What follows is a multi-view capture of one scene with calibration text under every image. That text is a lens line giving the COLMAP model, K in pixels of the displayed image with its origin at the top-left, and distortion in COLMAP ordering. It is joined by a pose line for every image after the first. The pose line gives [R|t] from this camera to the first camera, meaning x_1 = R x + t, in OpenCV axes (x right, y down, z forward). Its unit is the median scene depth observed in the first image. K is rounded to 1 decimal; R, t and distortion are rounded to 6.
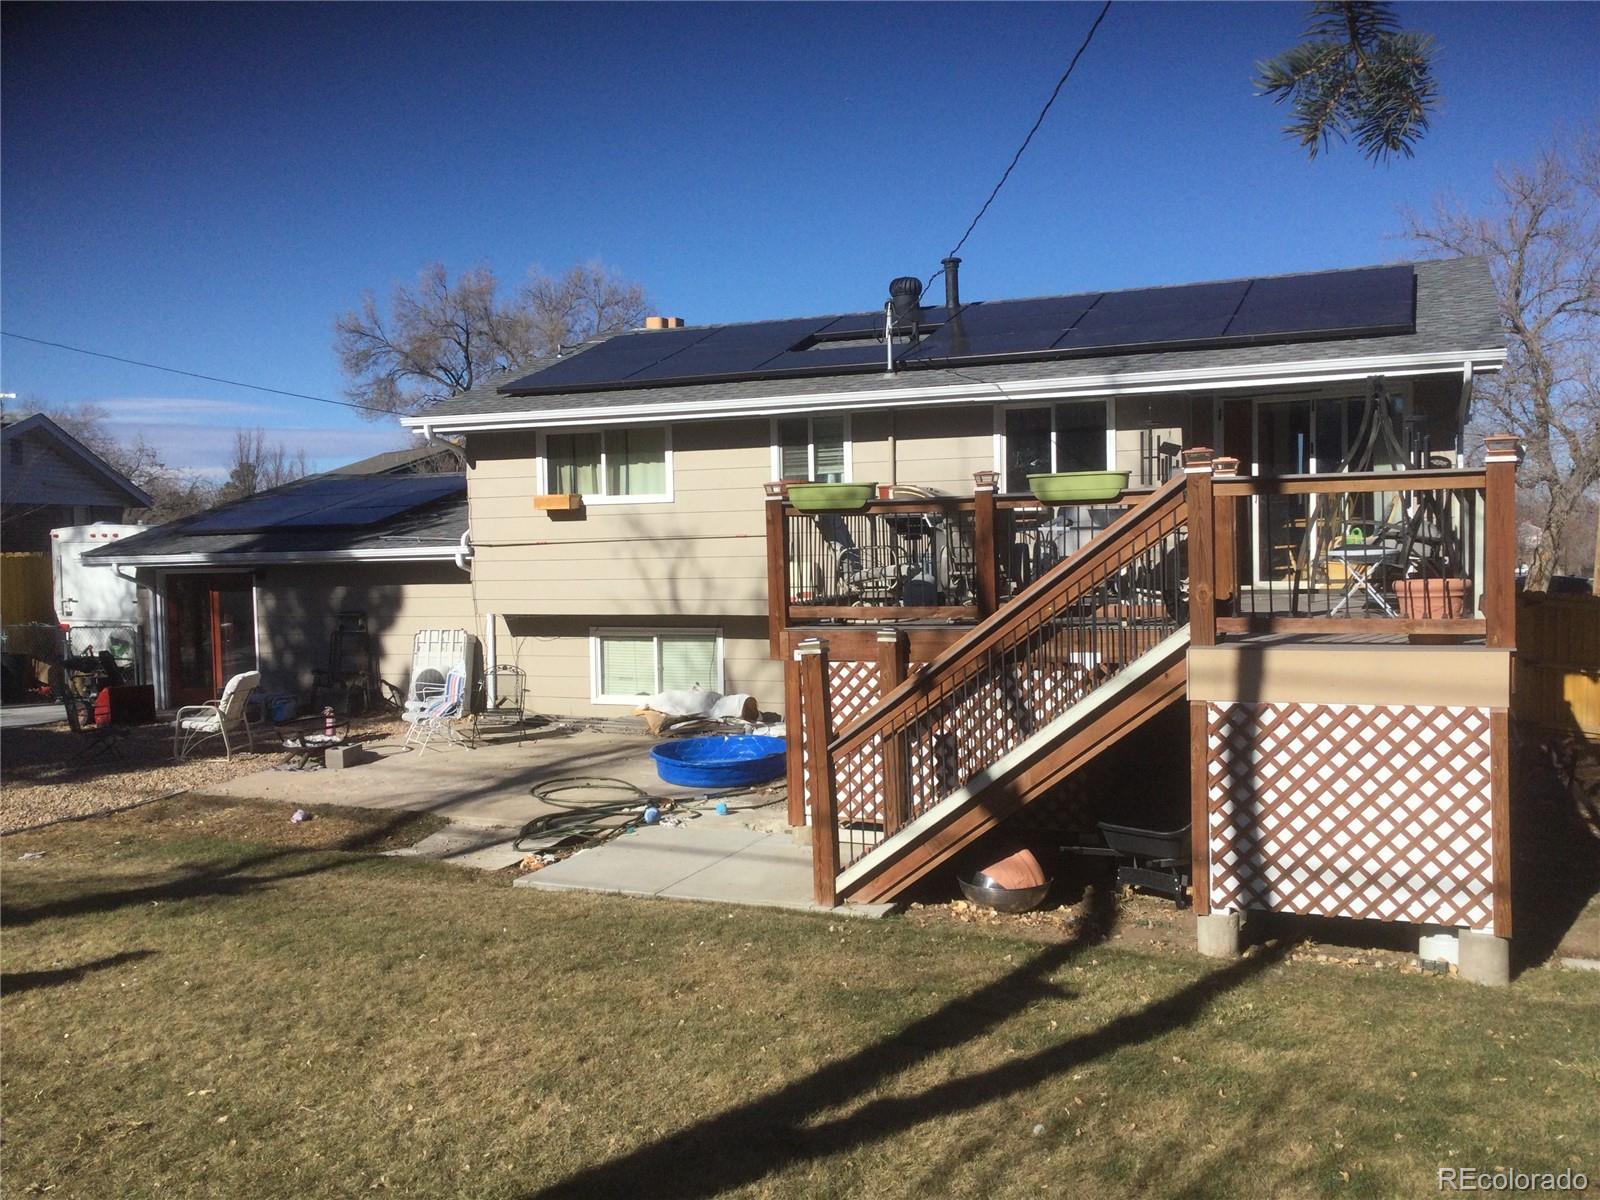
lens RADIAL K [[1465.5, 0, 799.5], [0, 1465.5, 597.6], [0, 0, 1]] dist [0.059022, 0.000000]
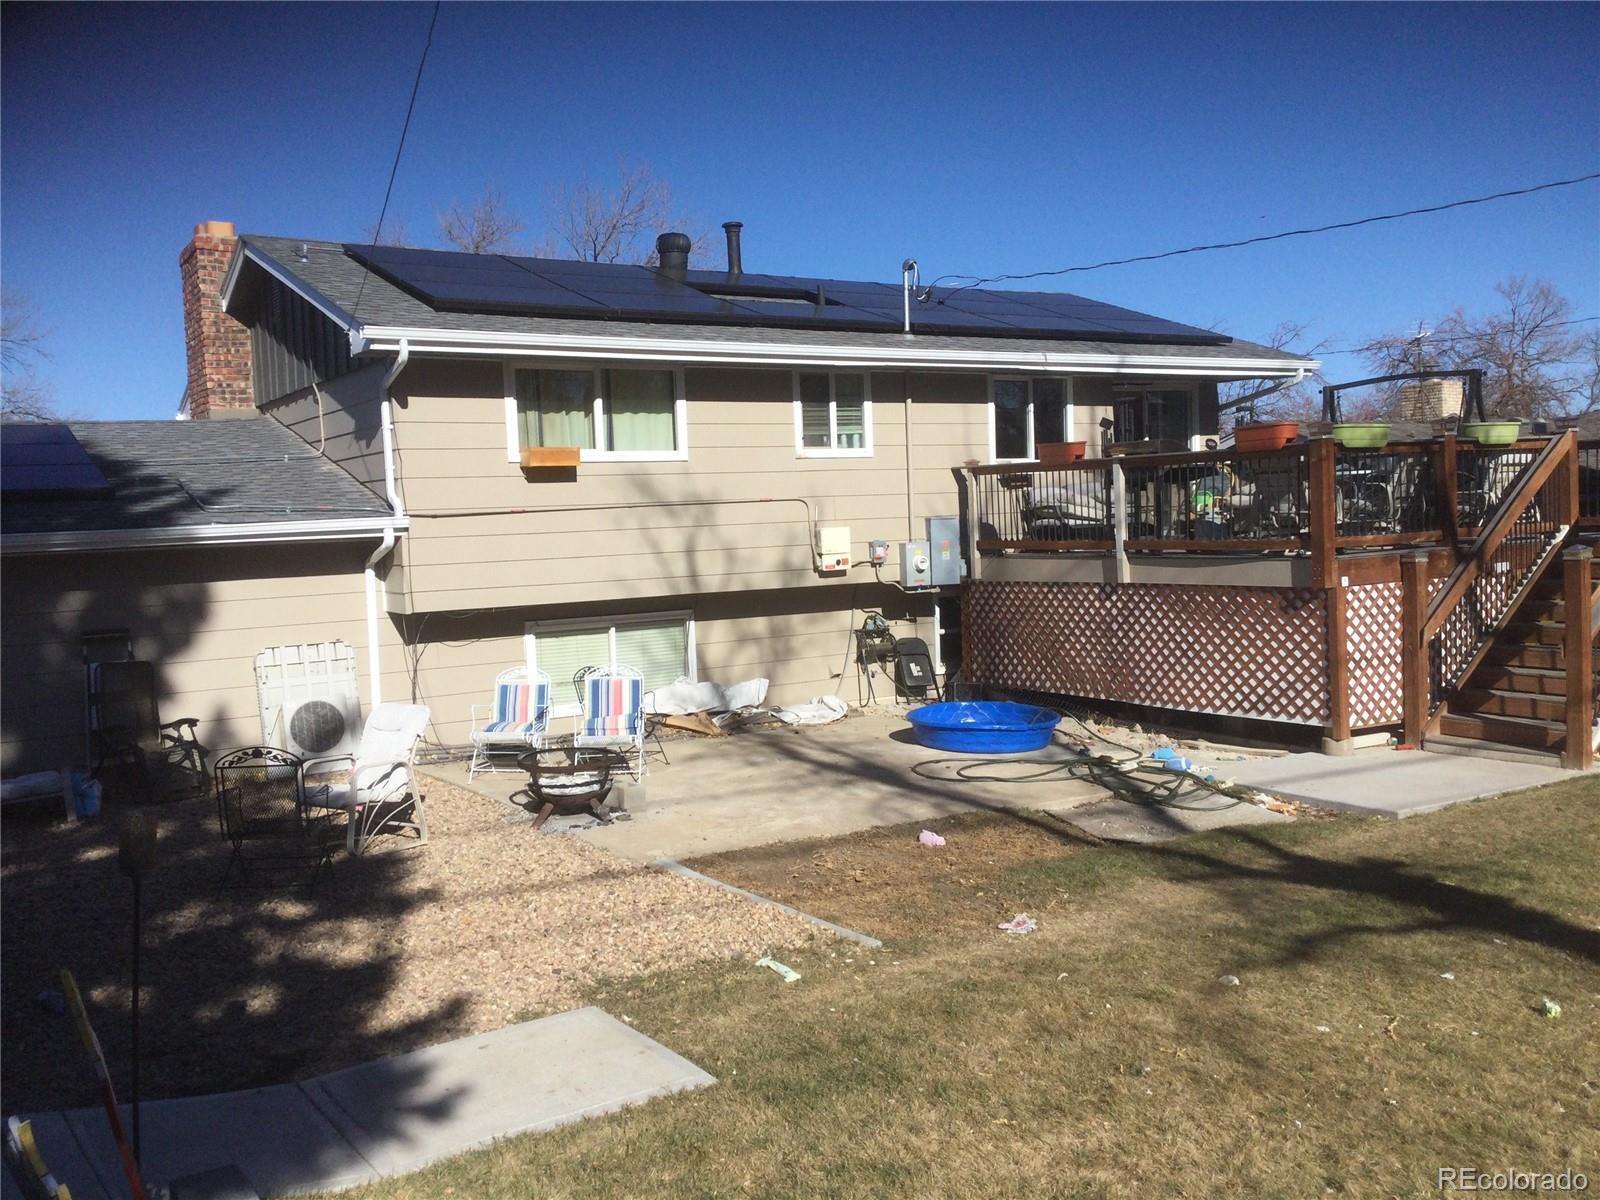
lens RADIAL K [[1465.5, 0, 799.3], [0, 1465.5, 599.8], [0, 0, 1]] dist [0.059022, 0.000000]
pose [[0.545131, -0.046617, 0.837054, -0.752400], [0.063938, 0.997857, 0.013933, 0.007197], [-0.835909, 0.045924, 0.546943, 0.482440]]
